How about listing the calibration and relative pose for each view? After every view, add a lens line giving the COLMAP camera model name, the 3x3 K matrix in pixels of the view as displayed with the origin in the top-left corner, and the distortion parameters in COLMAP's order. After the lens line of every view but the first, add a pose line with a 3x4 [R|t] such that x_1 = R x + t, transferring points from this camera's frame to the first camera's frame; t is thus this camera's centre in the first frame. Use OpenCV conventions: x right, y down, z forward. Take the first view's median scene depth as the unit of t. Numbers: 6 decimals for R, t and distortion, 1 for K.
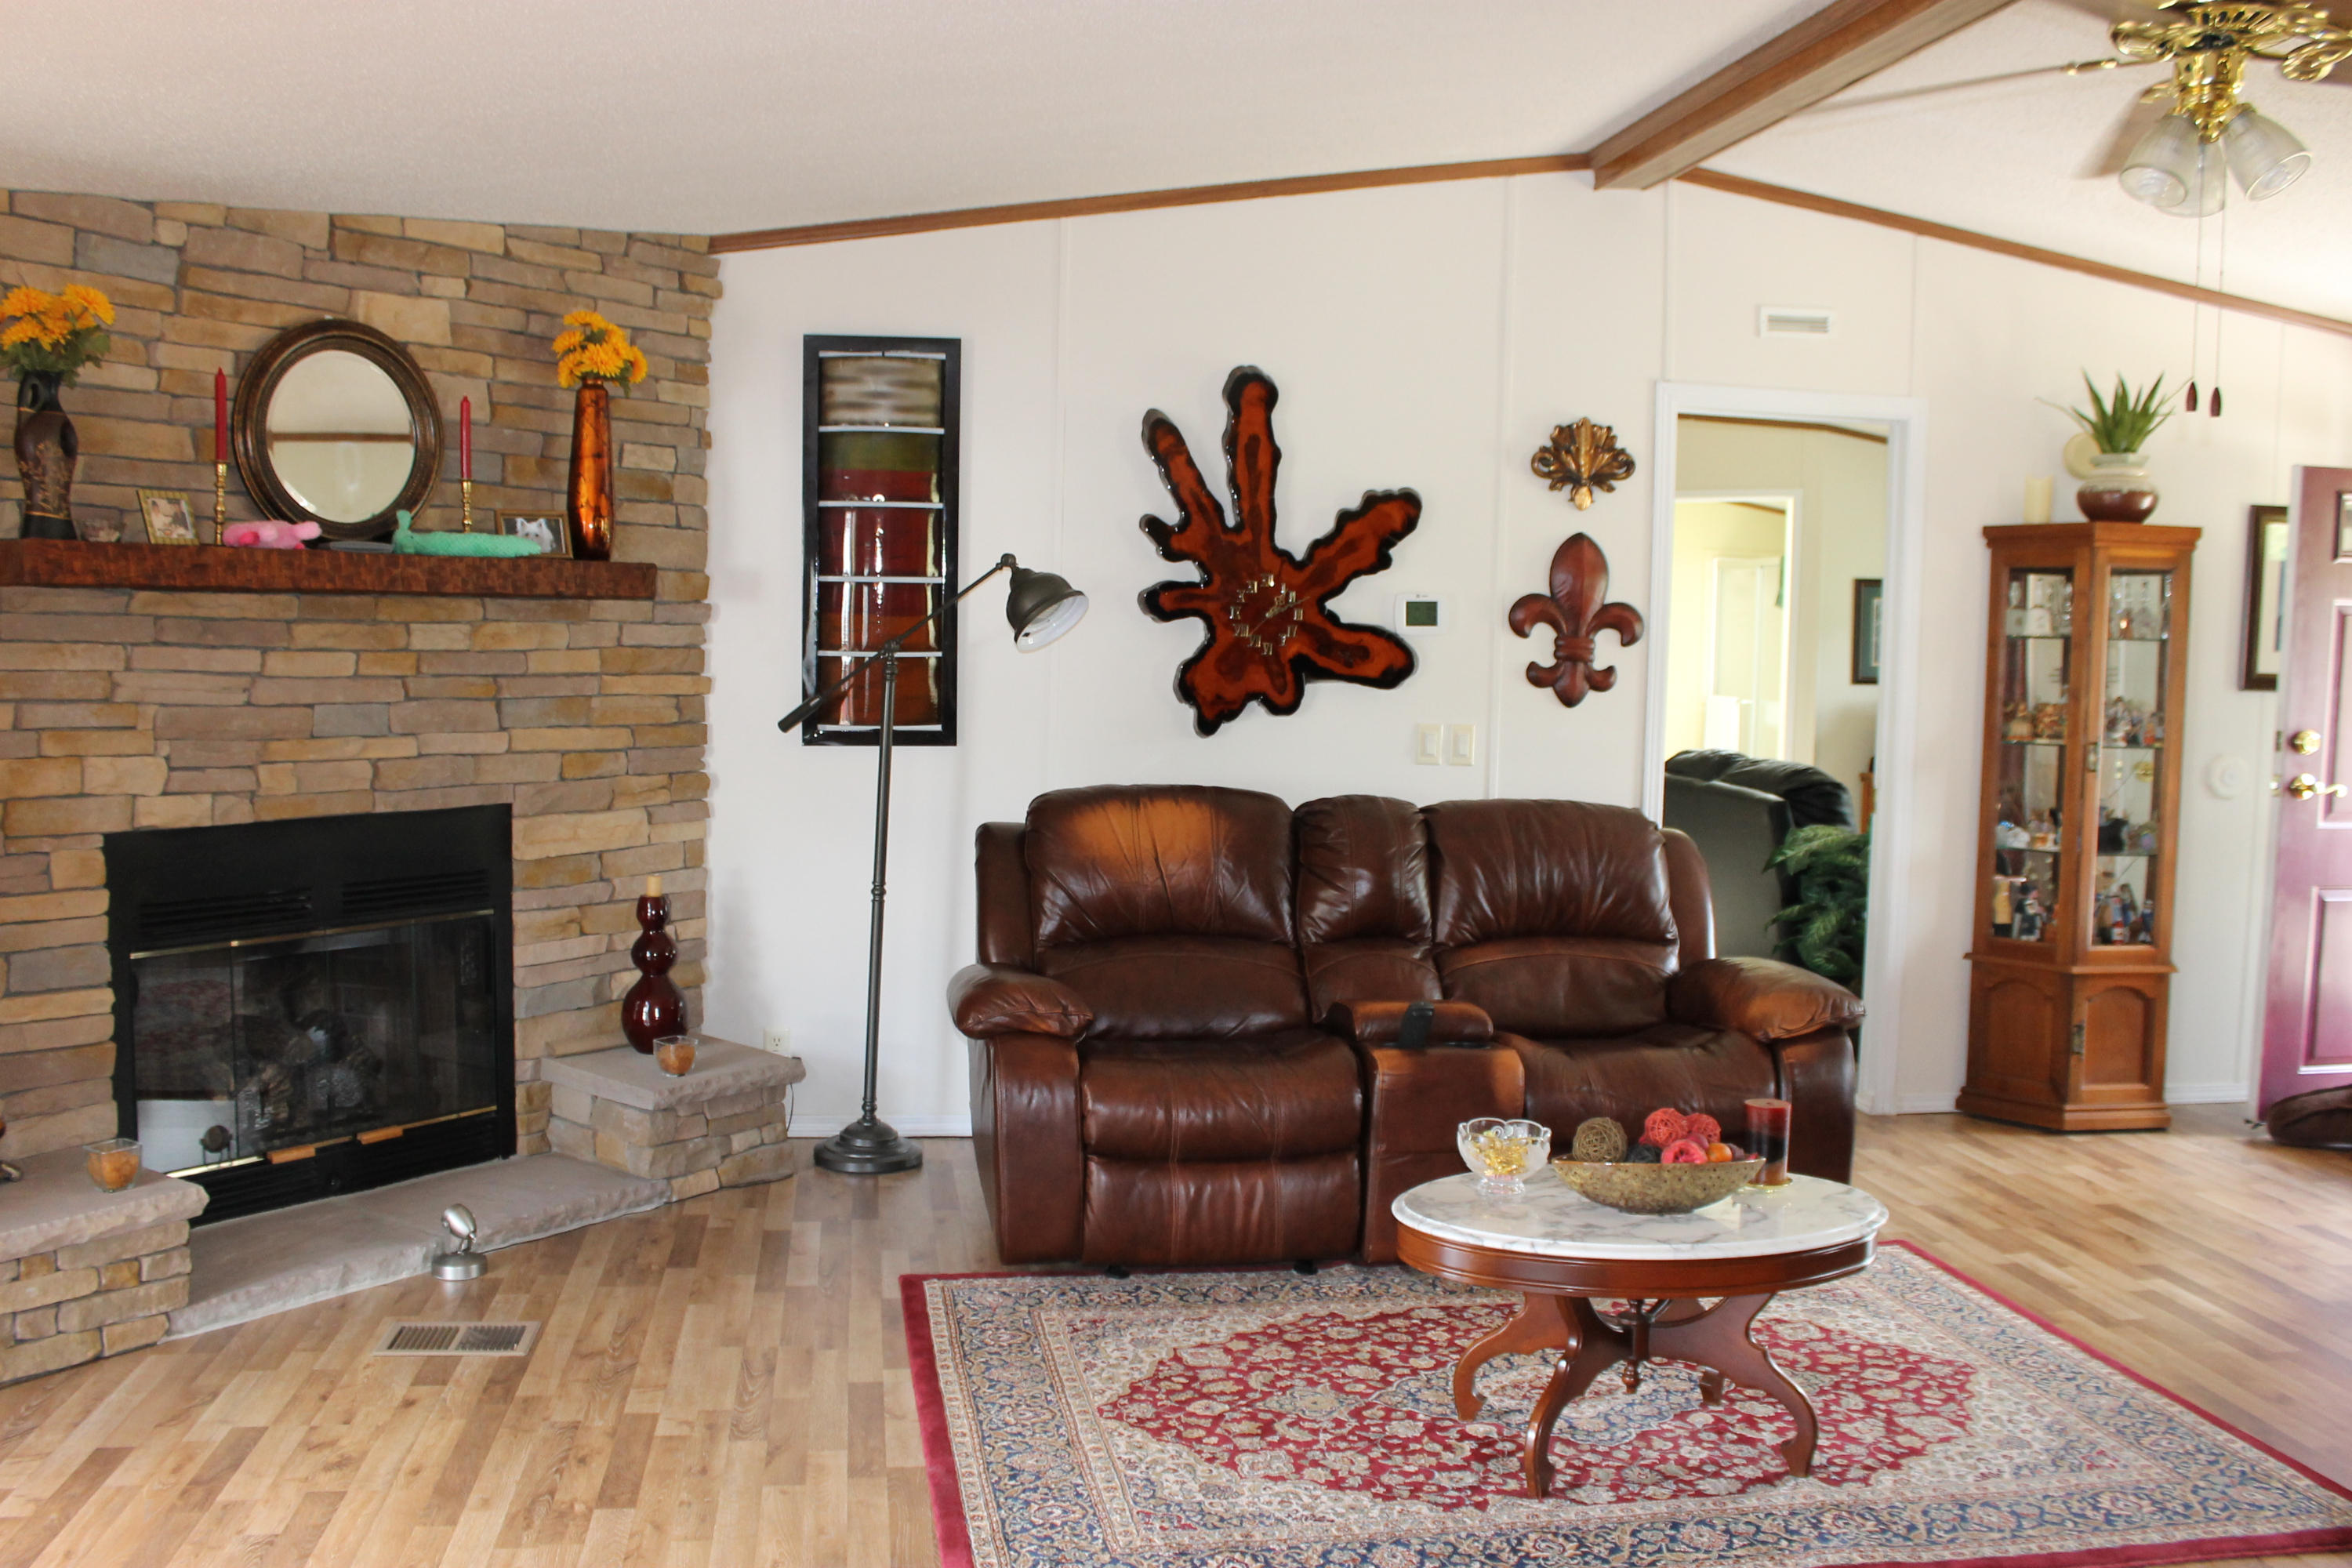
lens RADIAL K [[2014.2, 0, 1176.0], [0, 2014.2, 784.0], [0, 0, 1]] dist [-0.156744, 0.120648]
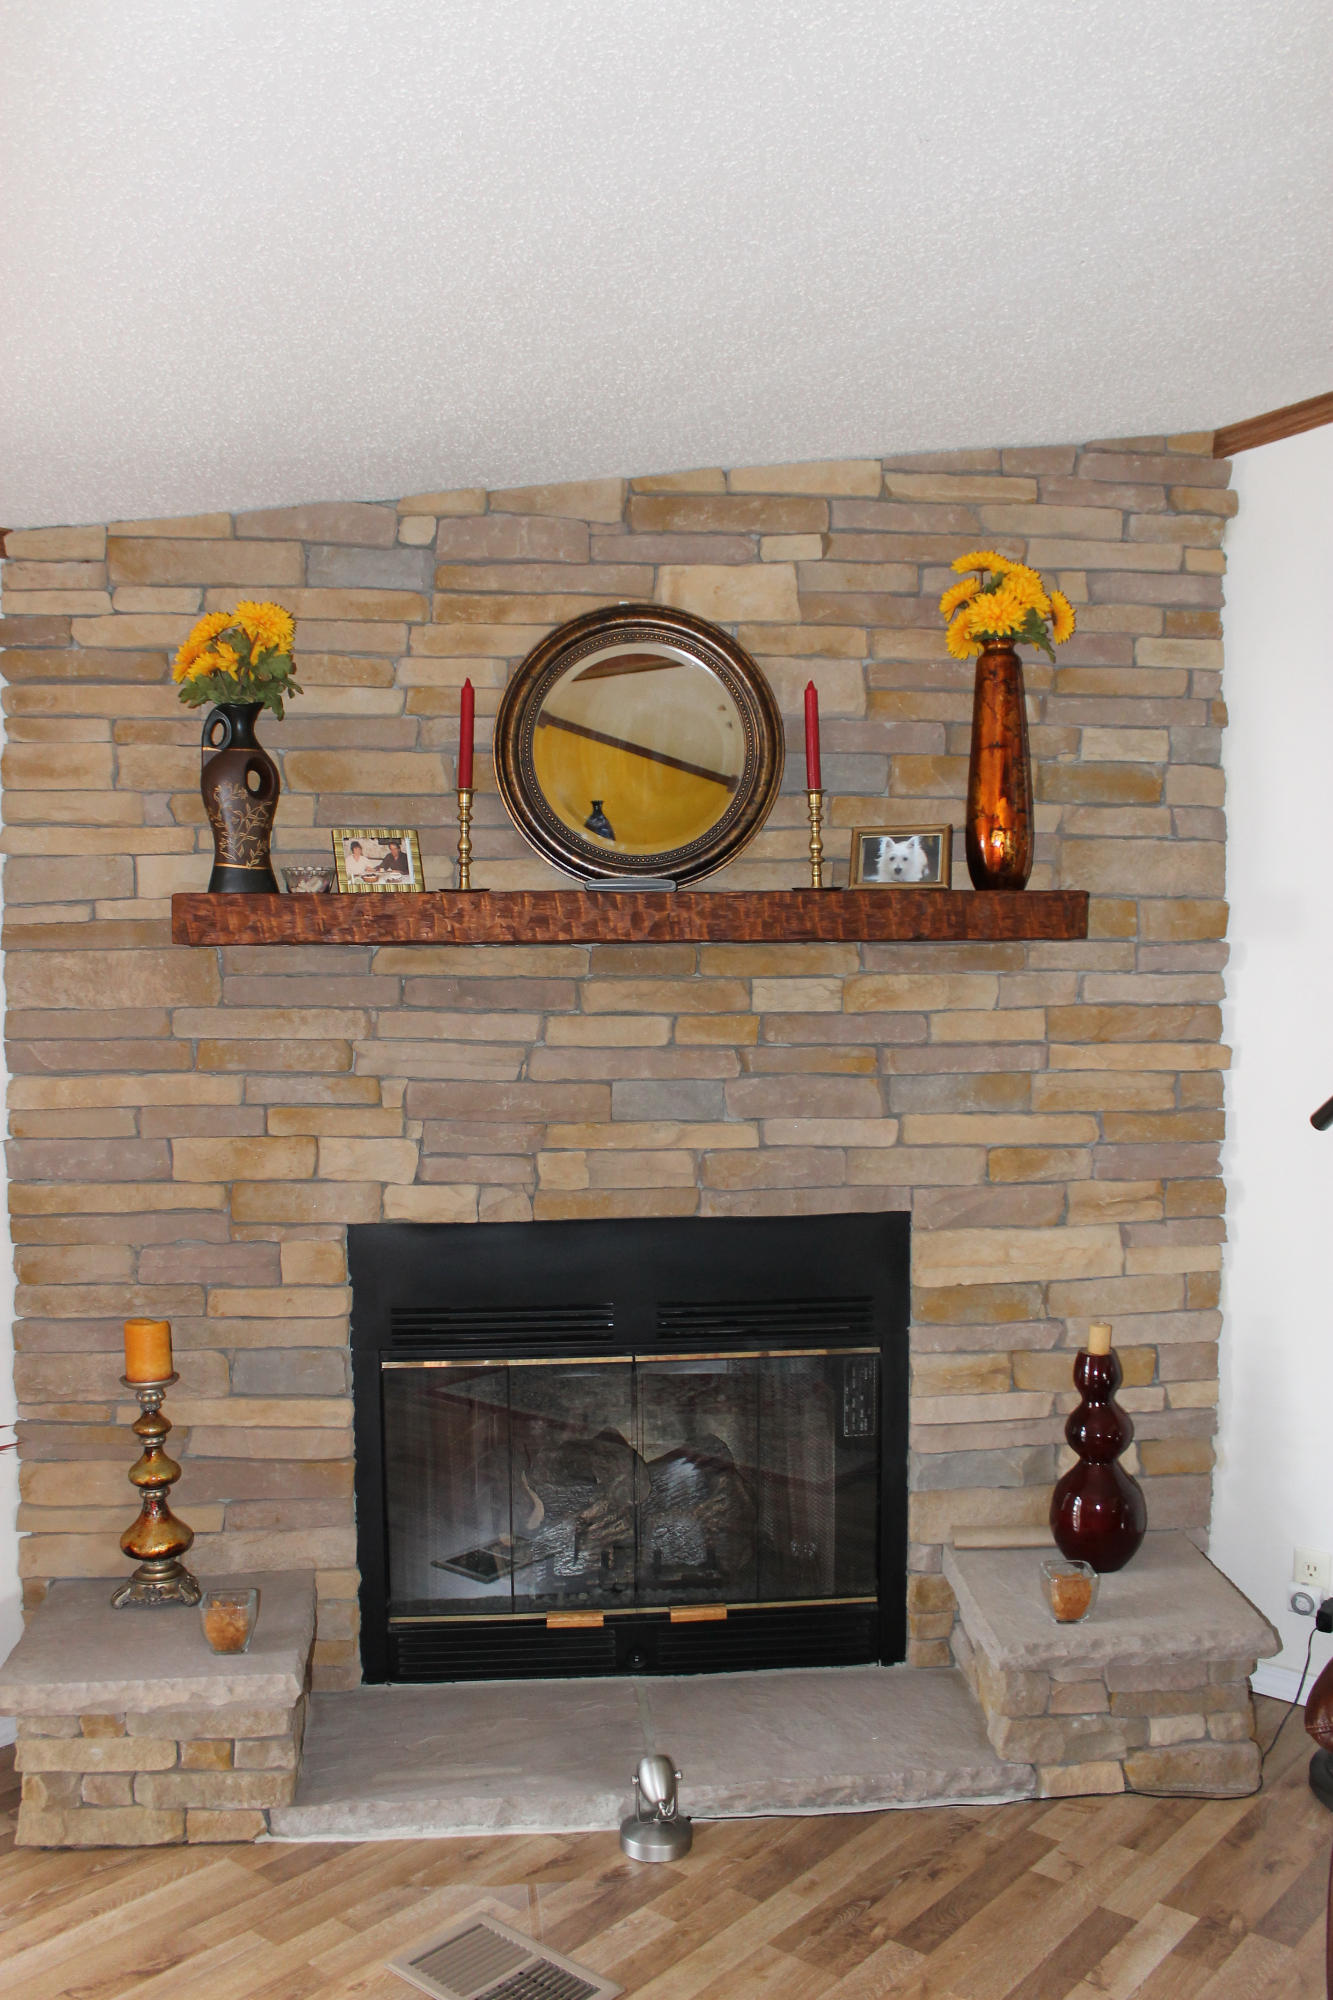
lens RADIAL K [[1712.8, 0, 668.3], [0, 1712.8, 1010.6], [0, 0, 1]] dist [-0.156744, 0.120648]
pose [[0.648599, 0.007956, -0.761089, 0.109802], [-0.039854, 0.998929, -0.023521, -0.051454], [0.760086, 0.045588, 0.648221, 0.533708]]
